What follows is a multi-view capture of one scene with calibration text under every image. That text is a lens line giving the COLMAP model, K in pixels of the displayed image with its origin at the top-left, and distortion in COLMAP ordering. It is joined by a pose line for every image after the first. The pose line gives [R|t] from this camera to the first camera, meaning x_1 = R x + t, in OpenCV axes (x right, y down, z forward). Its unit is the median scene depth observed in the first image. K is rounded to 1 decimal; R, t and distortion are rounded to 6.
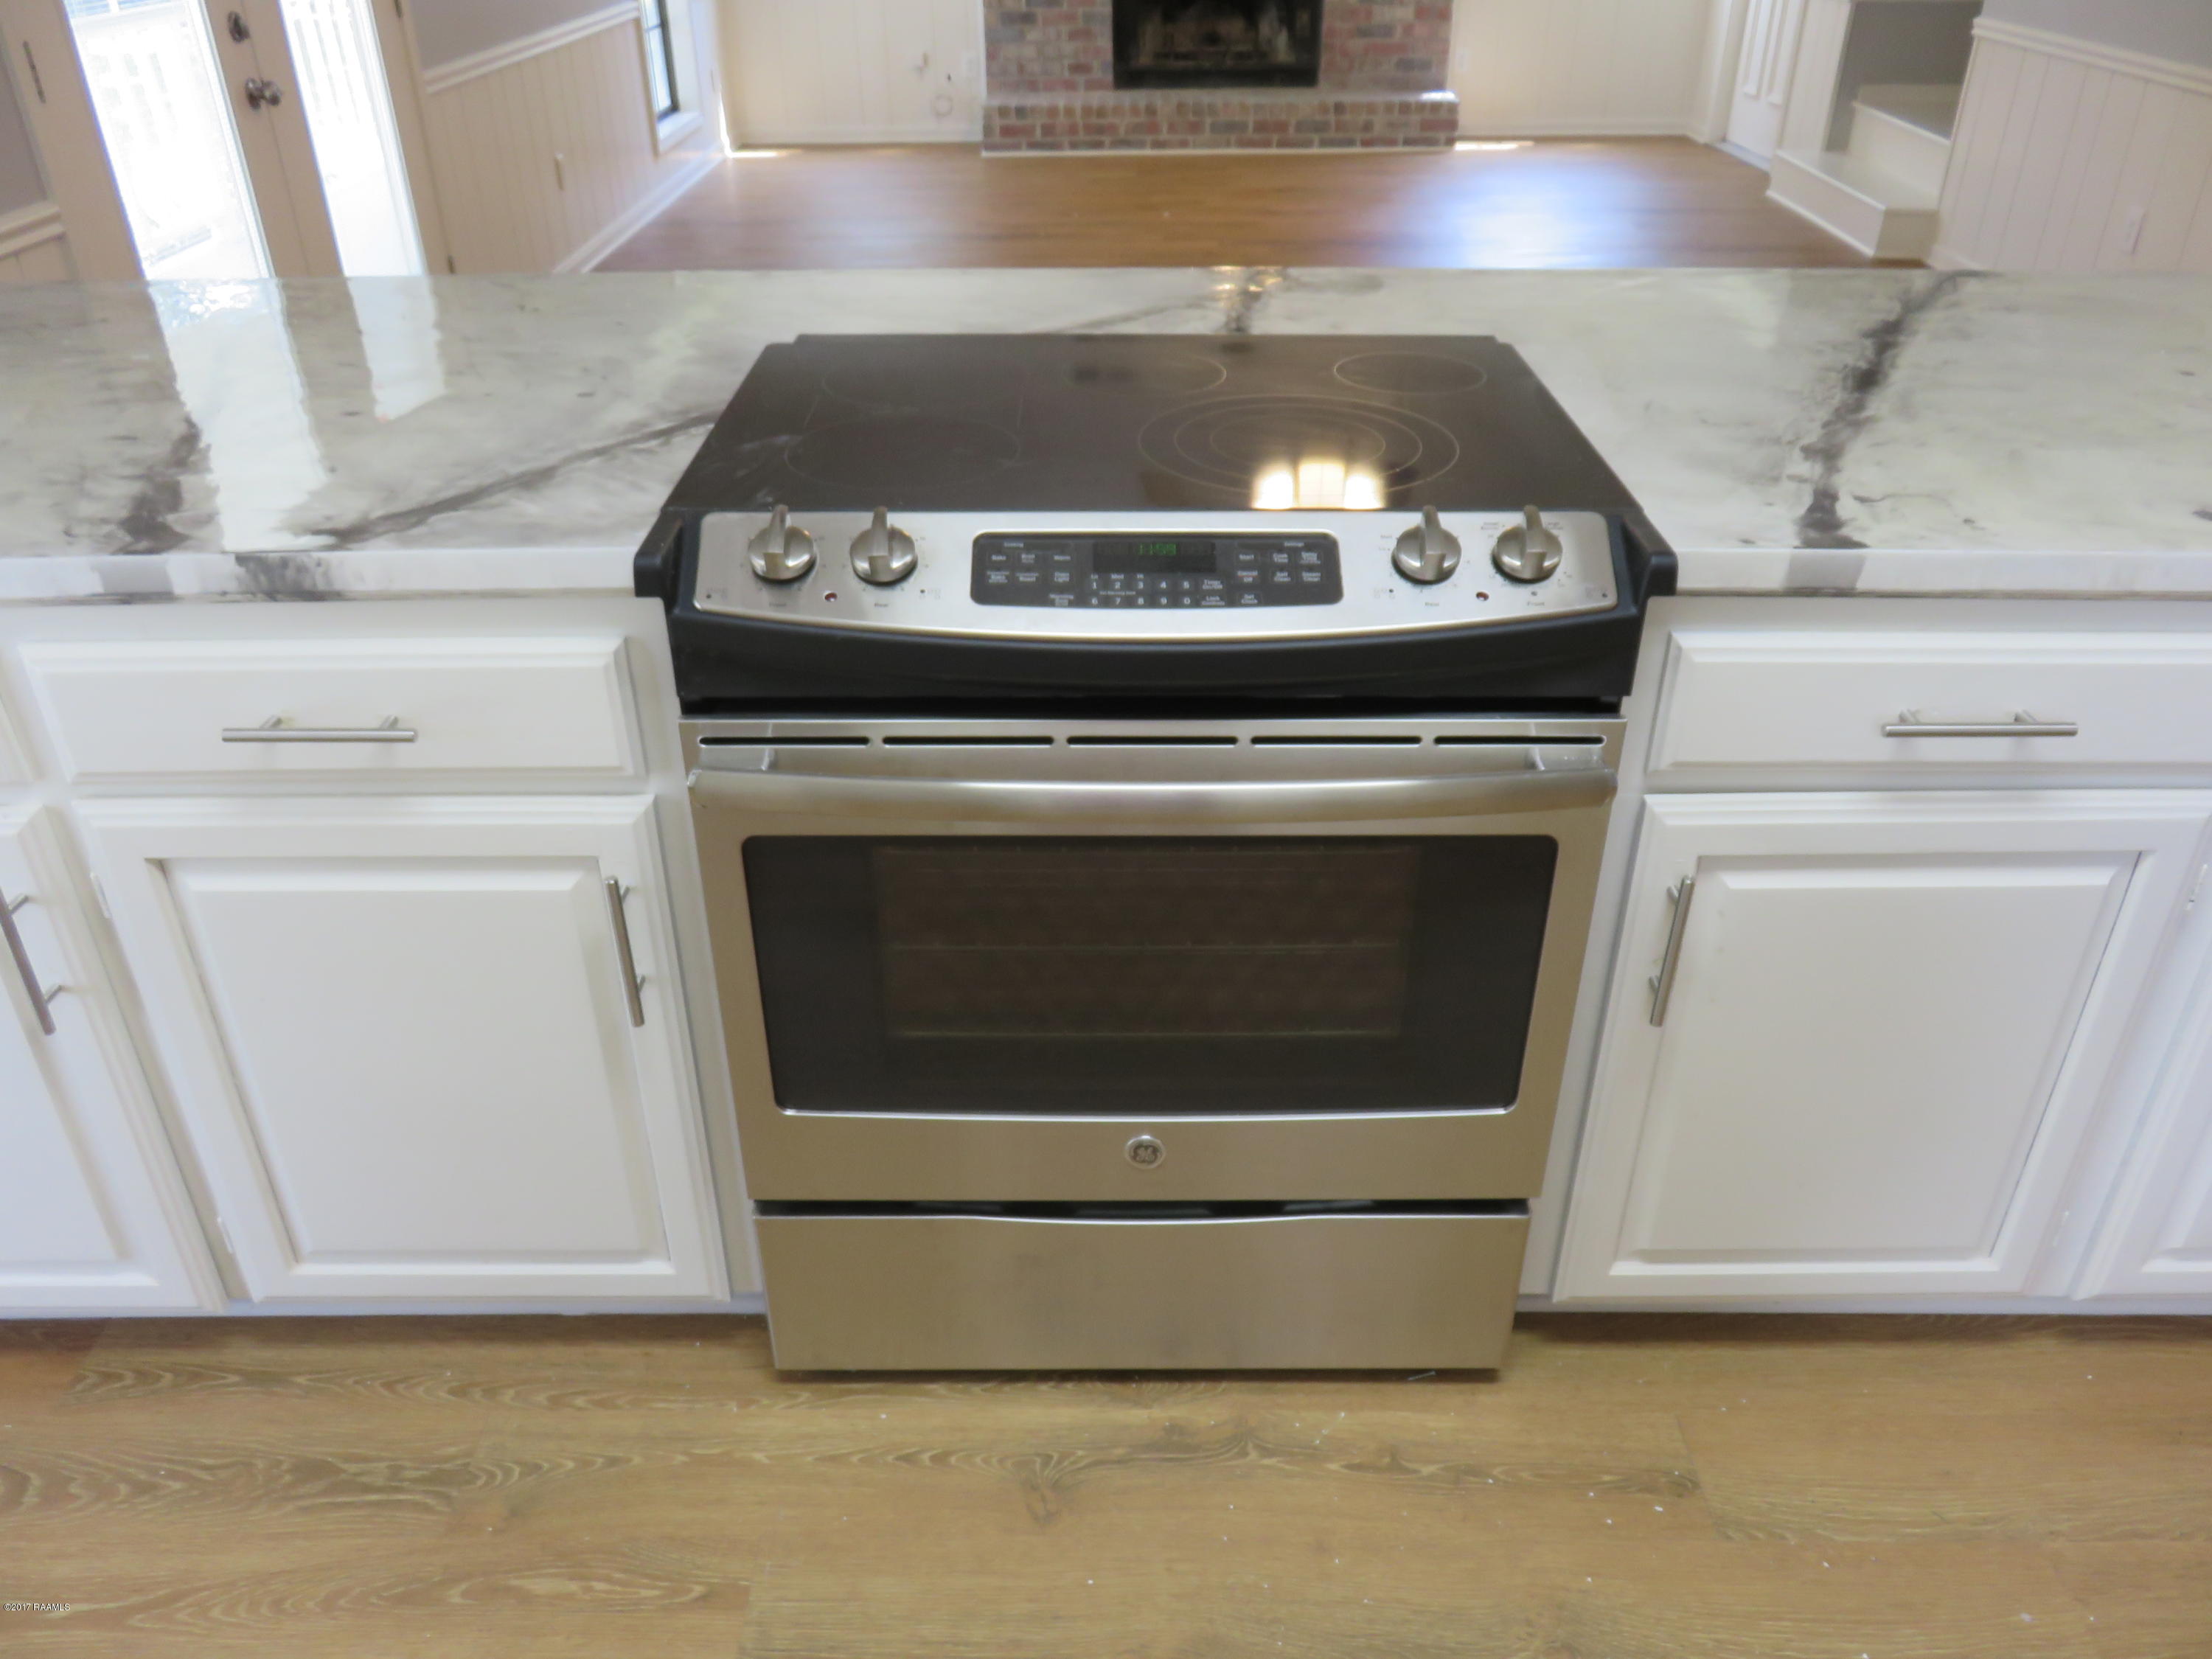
lens RADIAL K [[1663.2, 0, 1106.0], [0, 1663.2, 829.5], [0, 0, 1]] dist [-0.006773, -0.003156]
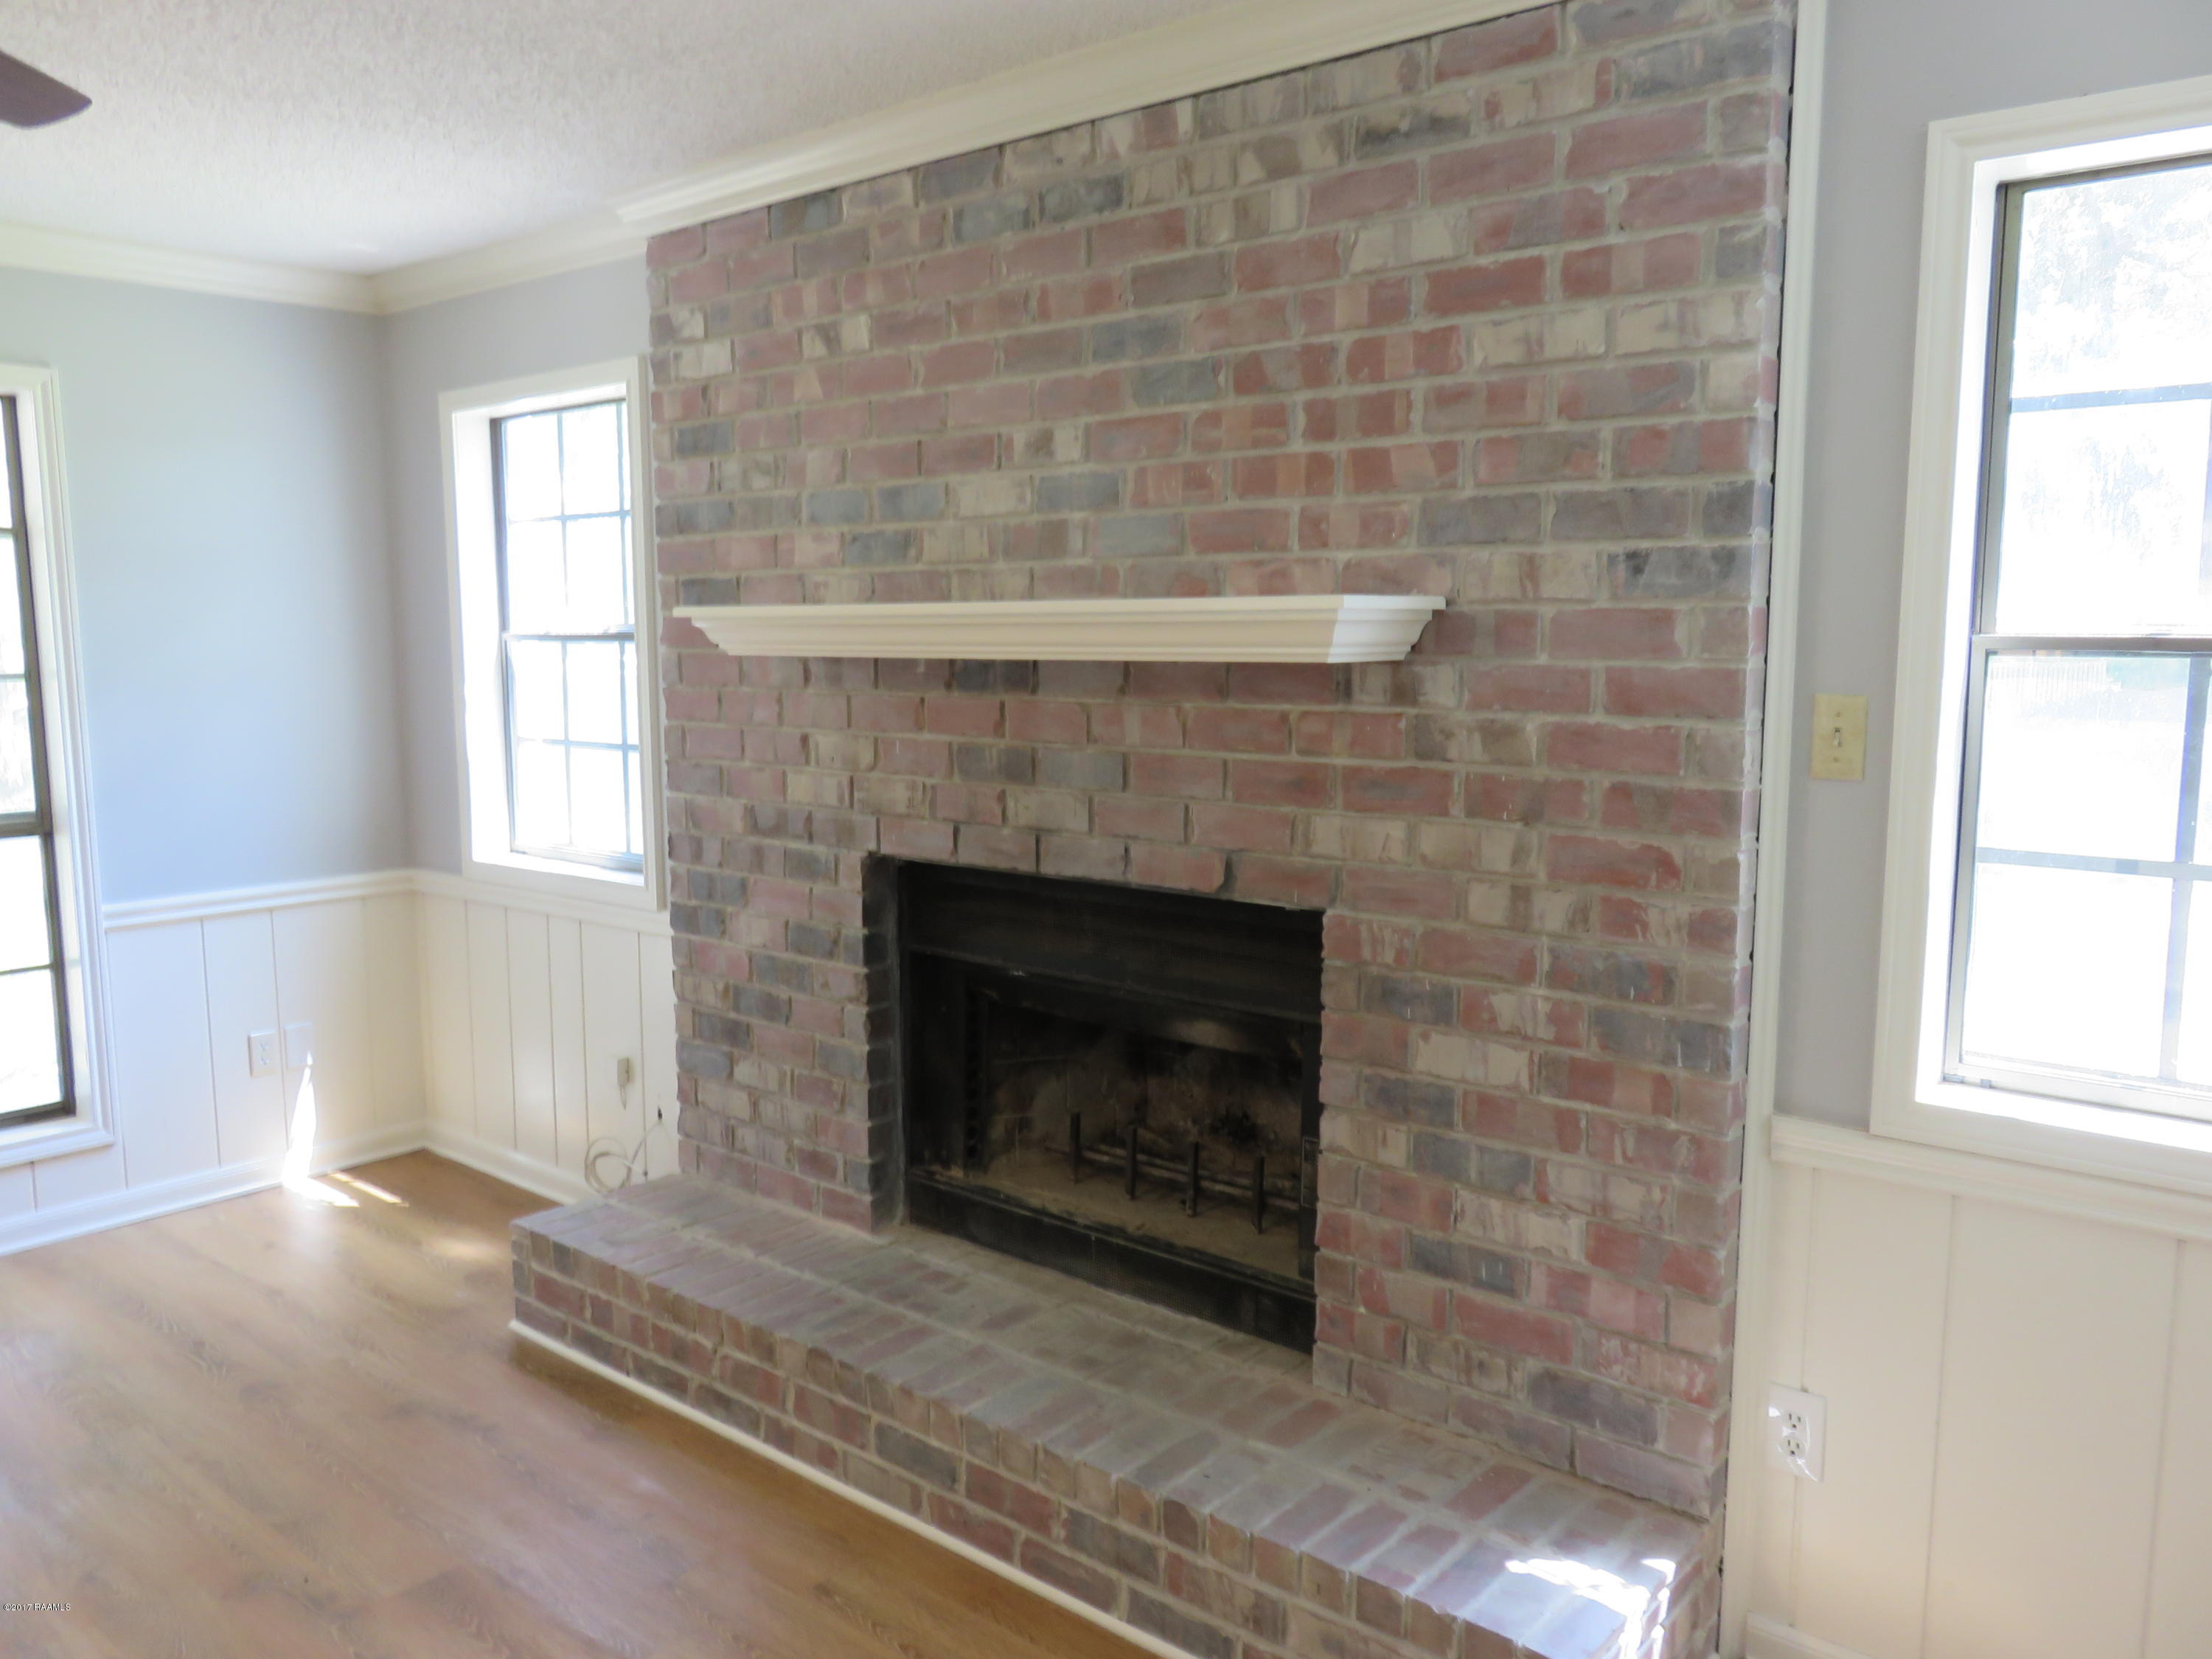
lens RADIAL K [[1663.2, 0, 1106.0], [0, 1663.2, 829.5], [0, 0, 1]] dist [-0.006773, -0.003156]
pose [[0.768039, 0.085391, -0.634685, 0.296483], [-0.332964, 0.899827, -0.281861, -0.447801], [0.547039, 0.427807, 0.719534, 0.720671]]
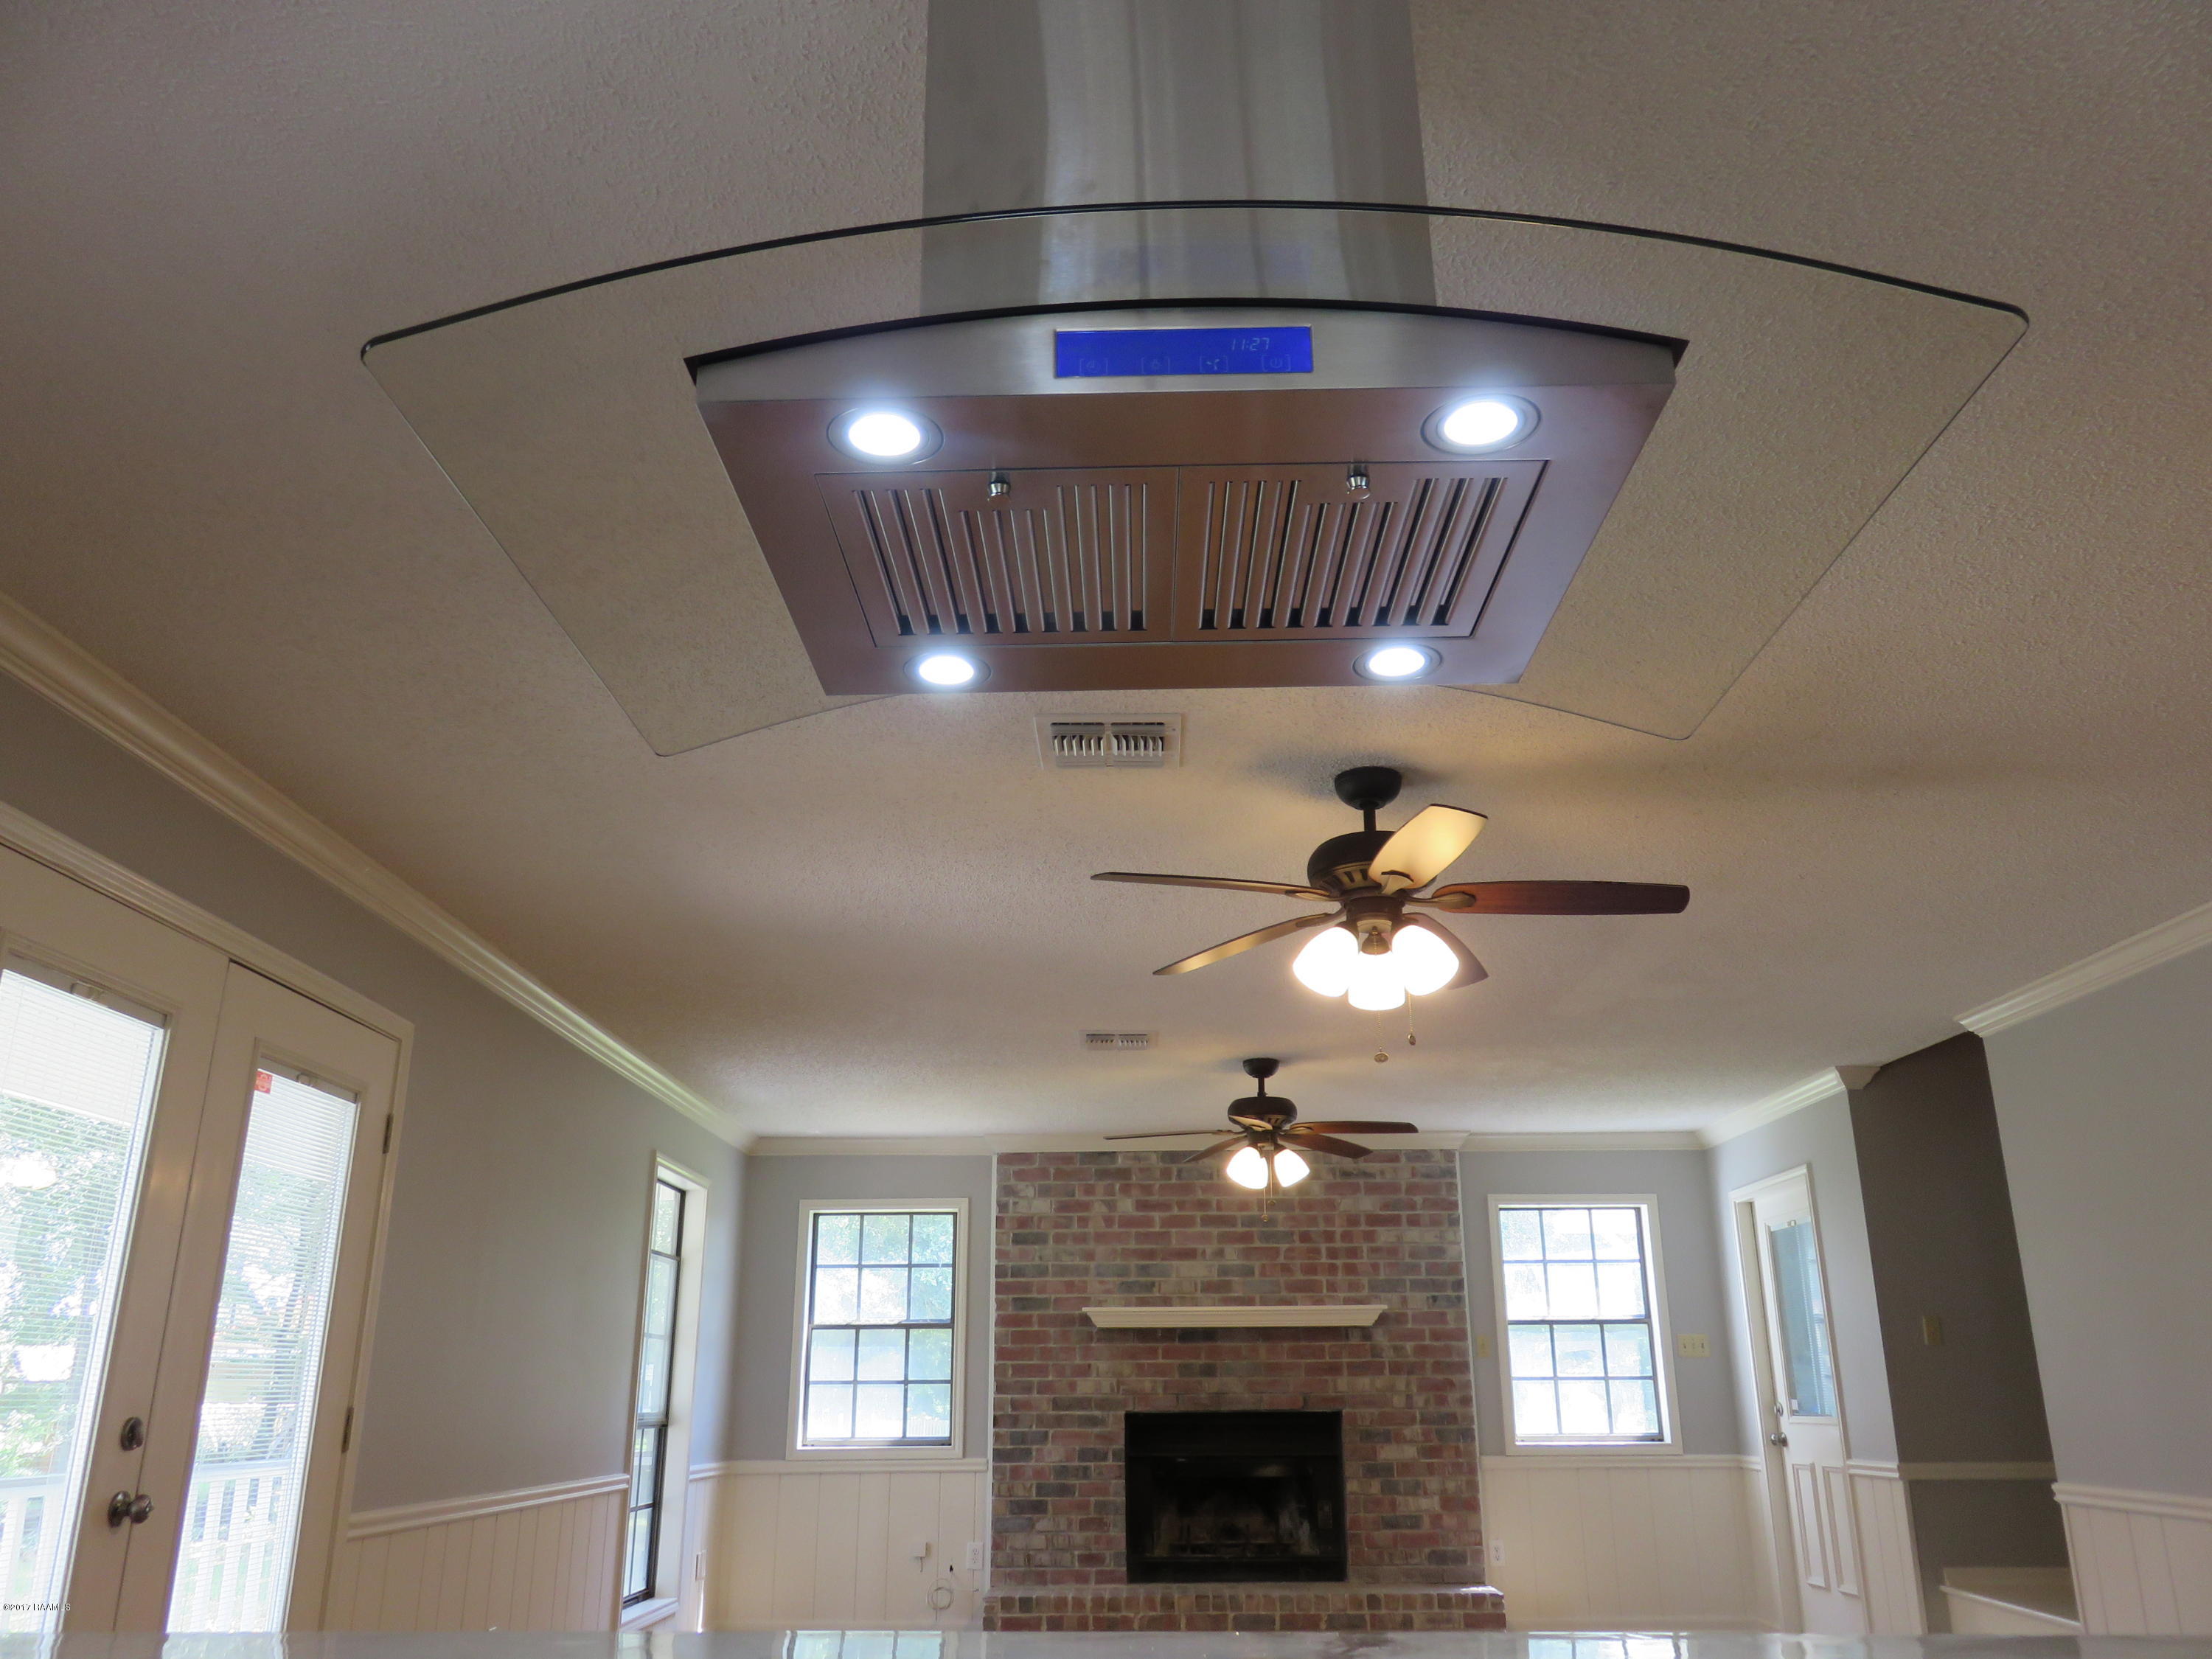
lens RADIAL K [[1663.2, 0, 1106.0], [0, 1663.2, 829.5], [0, 0, 1]] dist [-0.006773, -0.003156]
pose [[0.999925, -0.000138, -0.012260, 0.004138], [-0.009264, 0.646499, -0.762859, -0.009046], [0.008031, 0.762915, 0.646449, 0.079395]]
